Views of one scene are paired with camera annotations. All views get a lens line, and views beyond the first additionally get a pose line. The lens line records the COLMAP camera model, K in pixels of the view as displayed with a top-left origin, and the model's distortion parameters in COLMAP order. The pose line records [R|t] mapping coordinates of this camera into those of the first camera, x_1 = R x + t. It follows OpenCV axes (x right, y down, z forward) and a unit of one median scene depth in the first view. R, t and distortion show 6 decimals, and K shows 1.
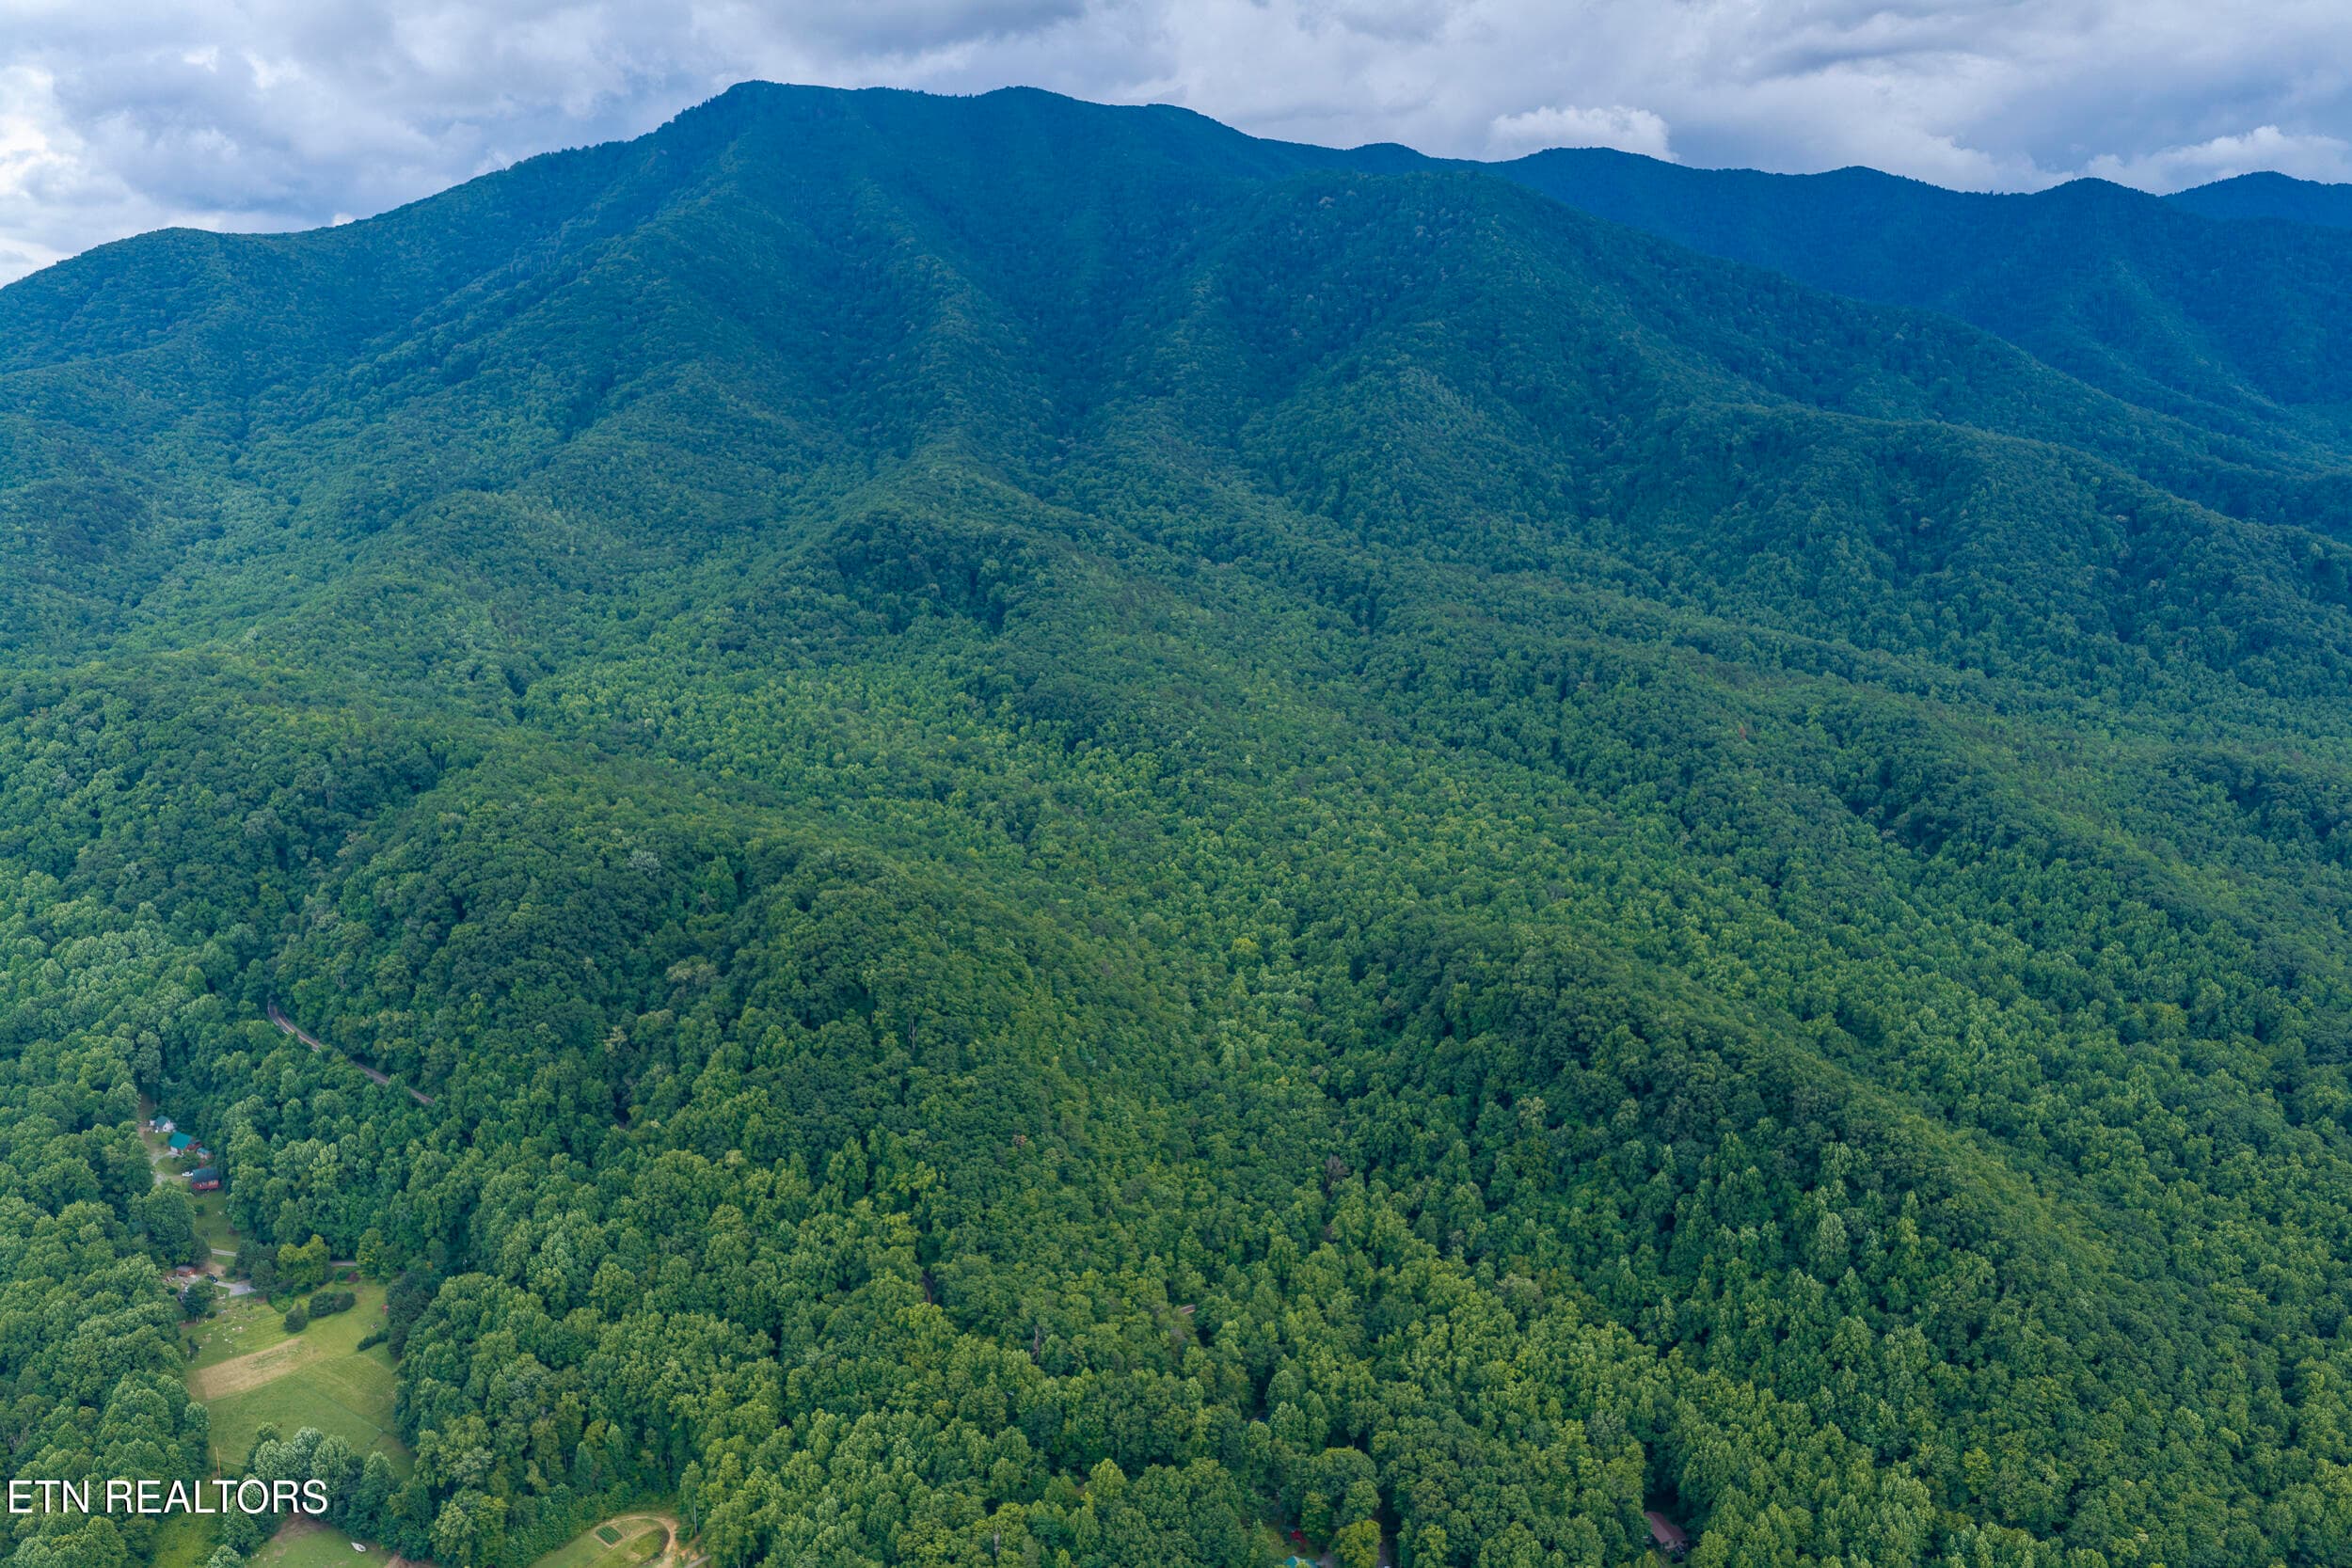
lens RADIAL K [[1944.8, 0, 1176.0], [0, 1944.8, 784.0], [0, 0, 1]] dist [0.021449, -0.044460]
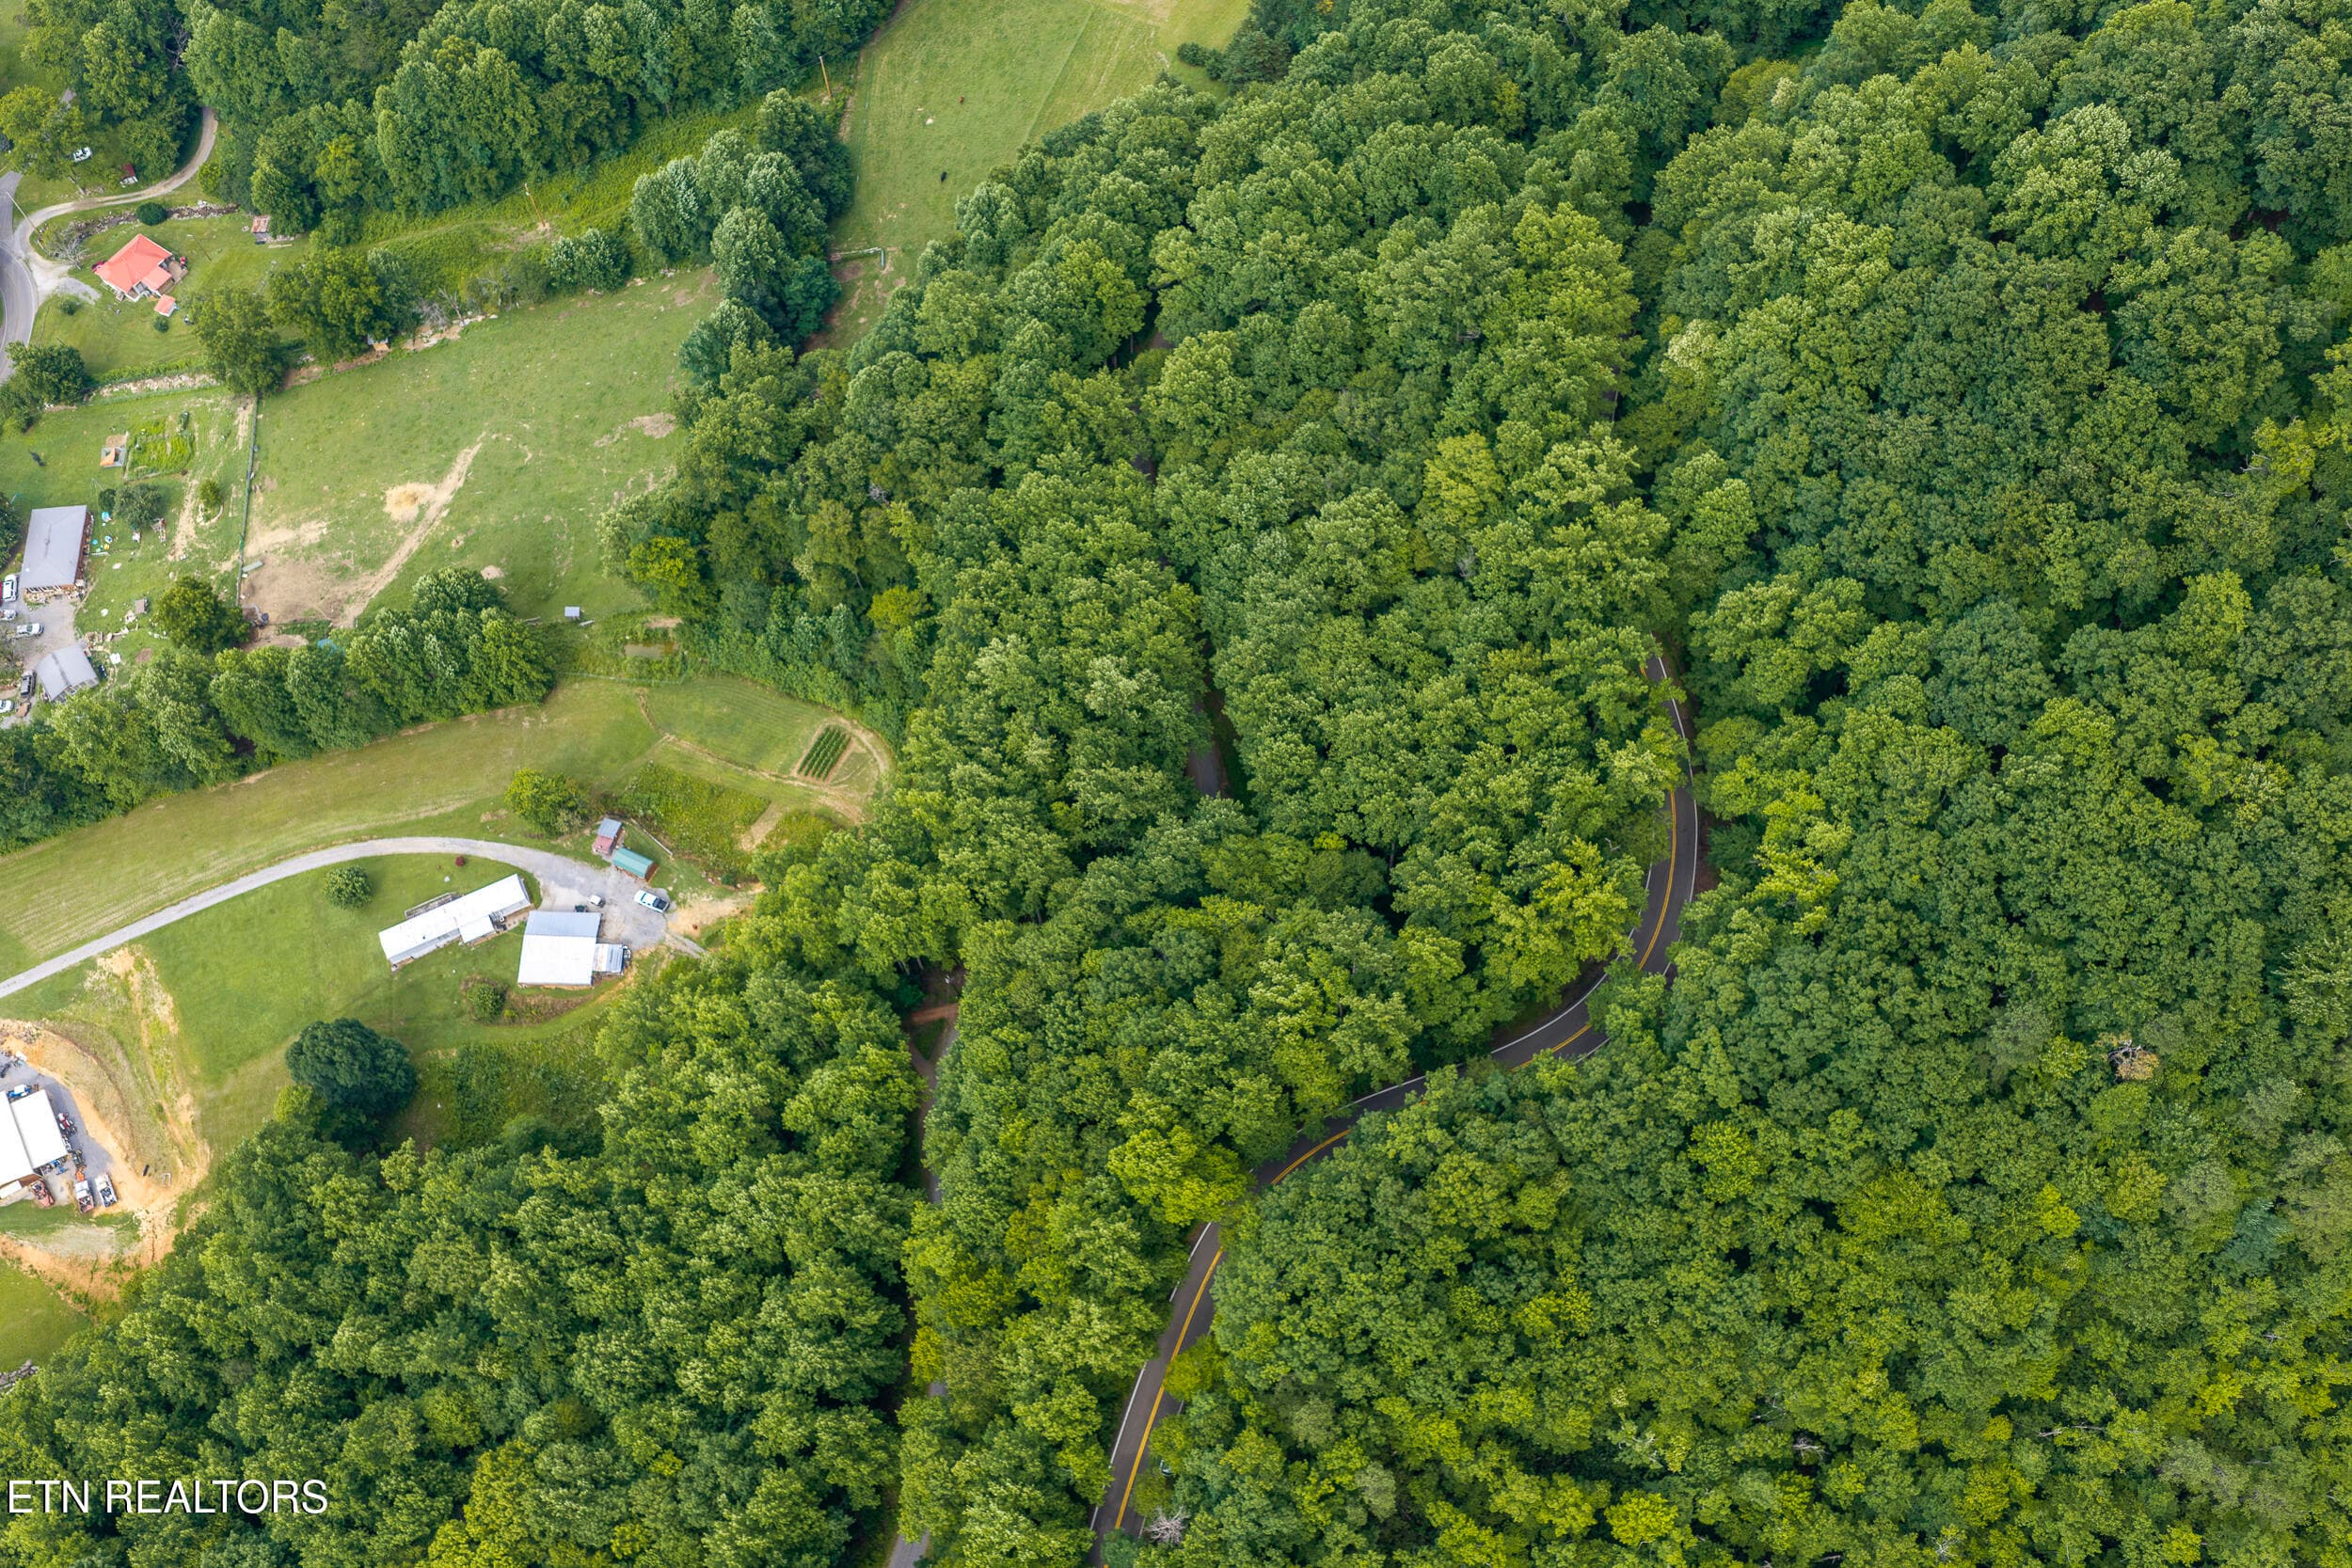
lens RADIAL K [[1953.3, 0, 1180.2], [0, 1953.3, 784.7], [0, 0, 1]] dist [0.019670, -0.034528]
pose [[0.286836, 0.862793, -0.416309, -0.028174], [-0.182312, 0.475792, 0.860456, -0.051929], [0.940472, -0.170912, 0.293771, 0.652506]]
